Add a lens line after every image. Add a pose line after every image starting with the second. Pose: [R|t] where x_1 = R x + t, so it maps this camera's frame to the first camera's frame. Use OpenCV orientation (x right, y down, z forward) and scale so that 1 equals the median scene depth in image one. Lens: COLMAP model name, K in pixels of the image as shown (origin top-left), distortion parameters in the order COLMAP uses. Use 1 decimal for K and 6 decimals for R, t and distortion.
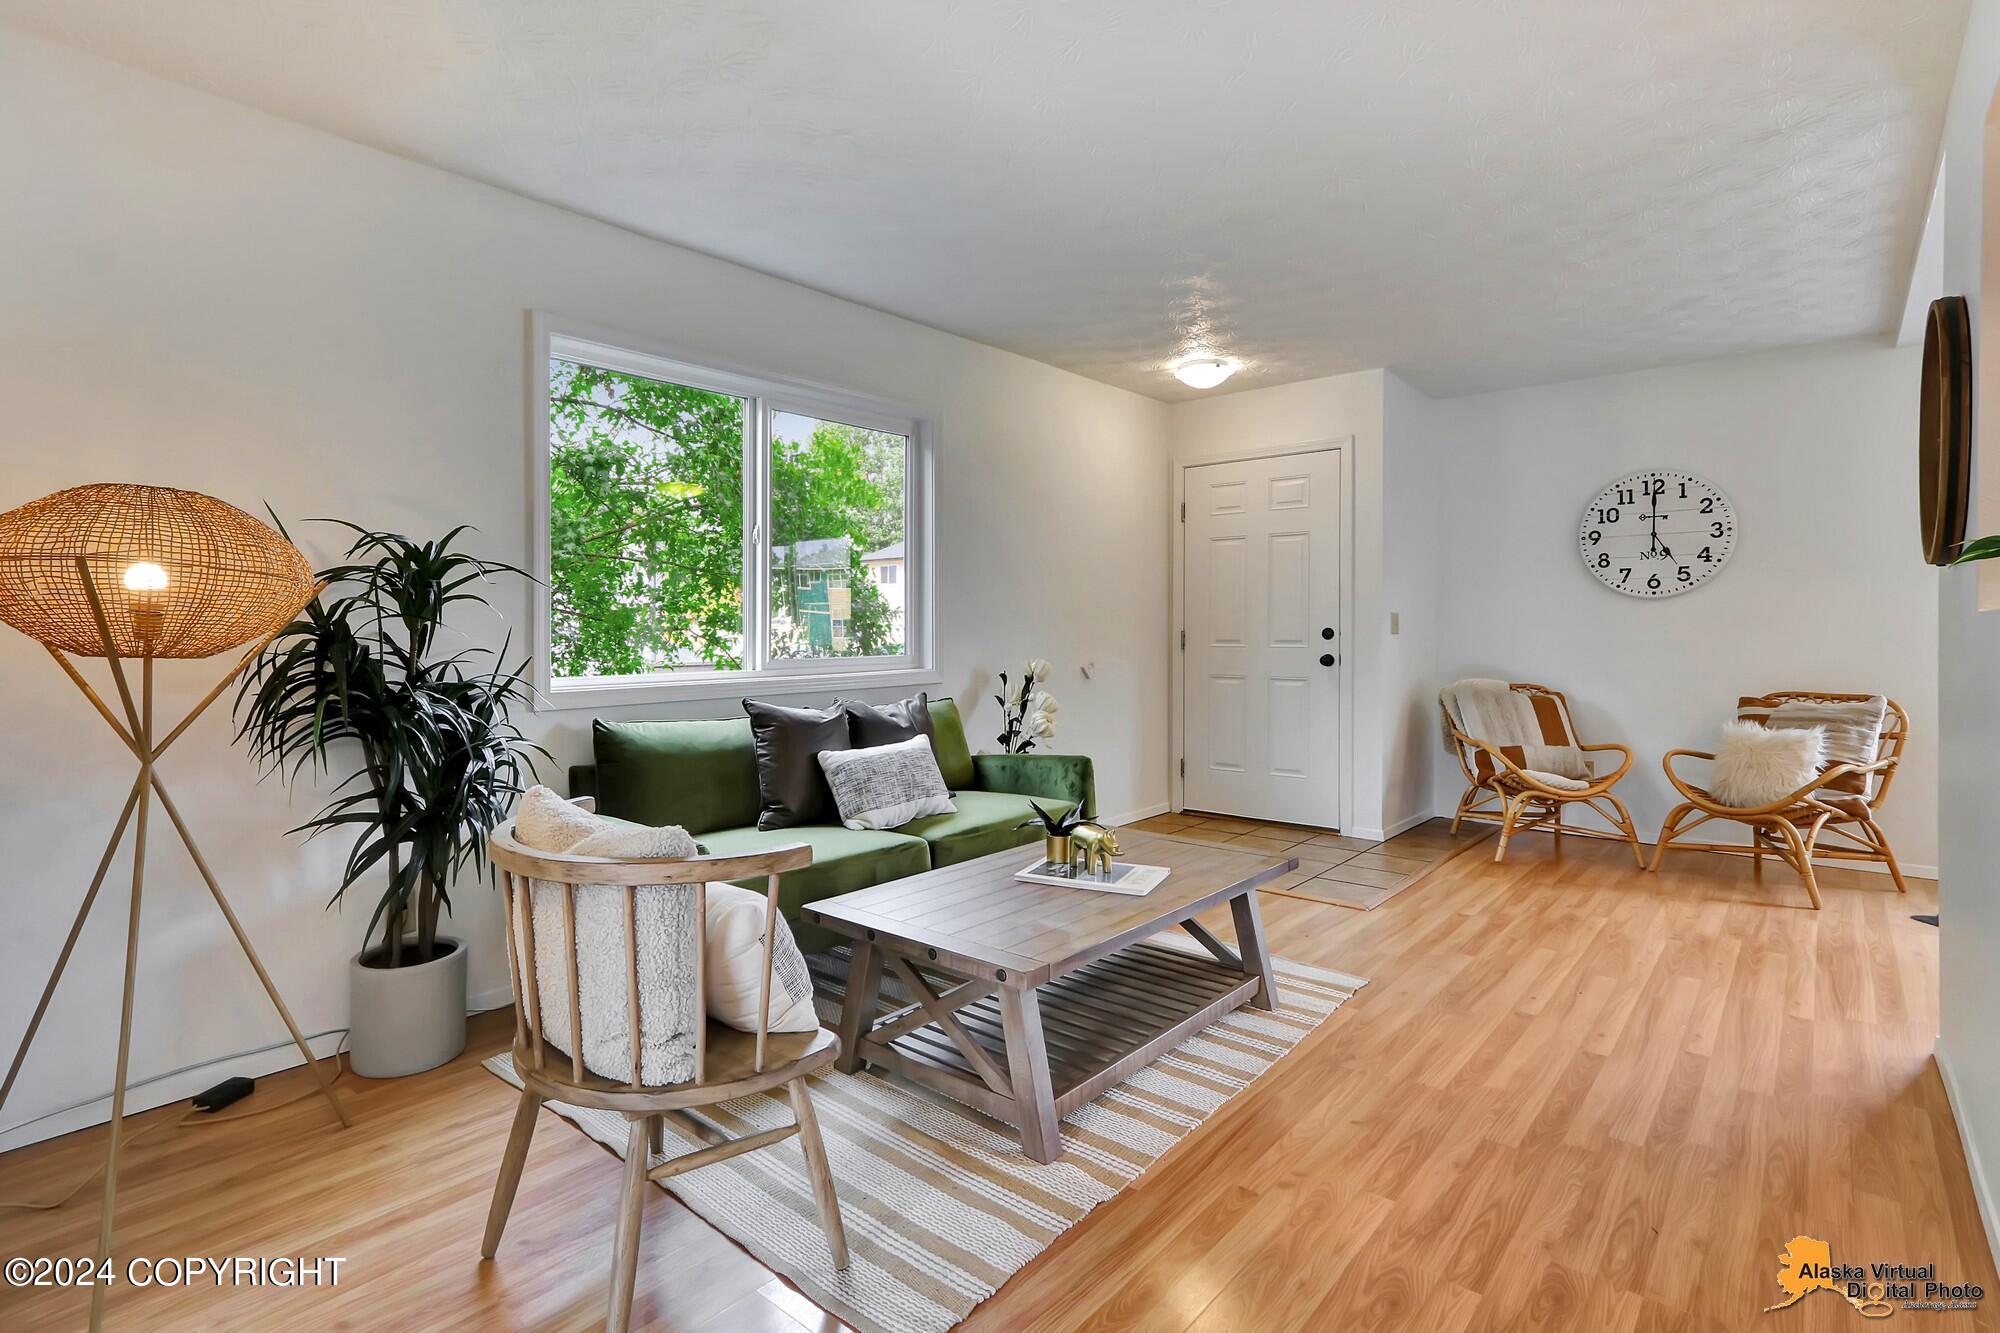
lens RADIAL K [[936.3, 0, 949.7], [0, 936.3, 640.1], [0, 0, 1]] dist [-0.013901, -0.000034]
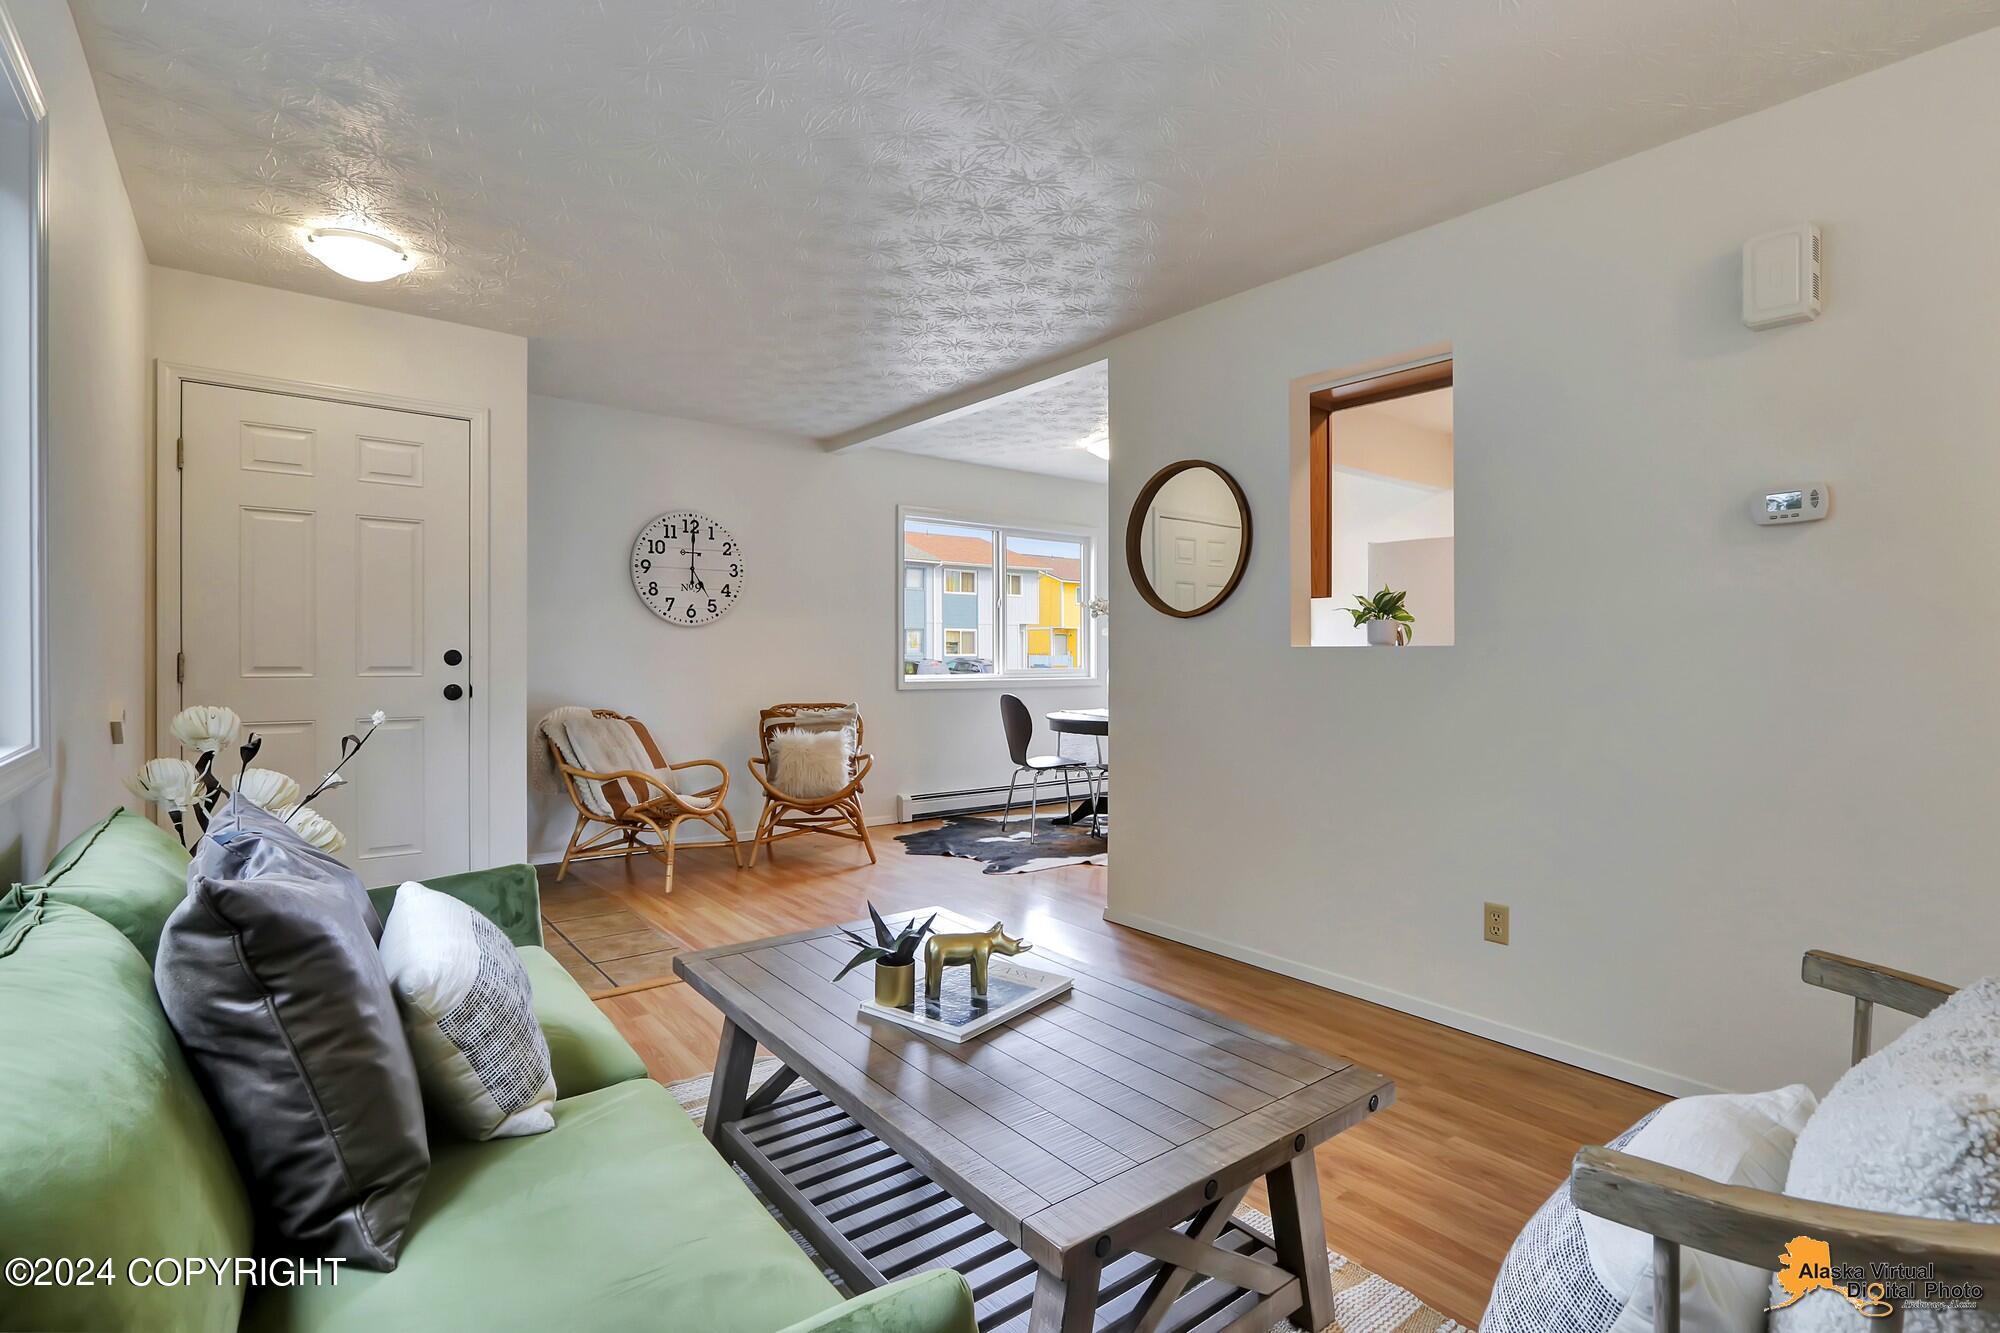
lens RADIAL K [[936.3, 0, 1005.5], [0, 936.3, 673.2], [0, 0, 1]] dist [-0.013901, -0.000034]
pose [[0.192777, -0.016798, 0.981099, -0.274120], [0.002330, 0.999858, 0.016661, -0.006109], [-0.981240, -0.000926, 0.192789, 0.412168]]
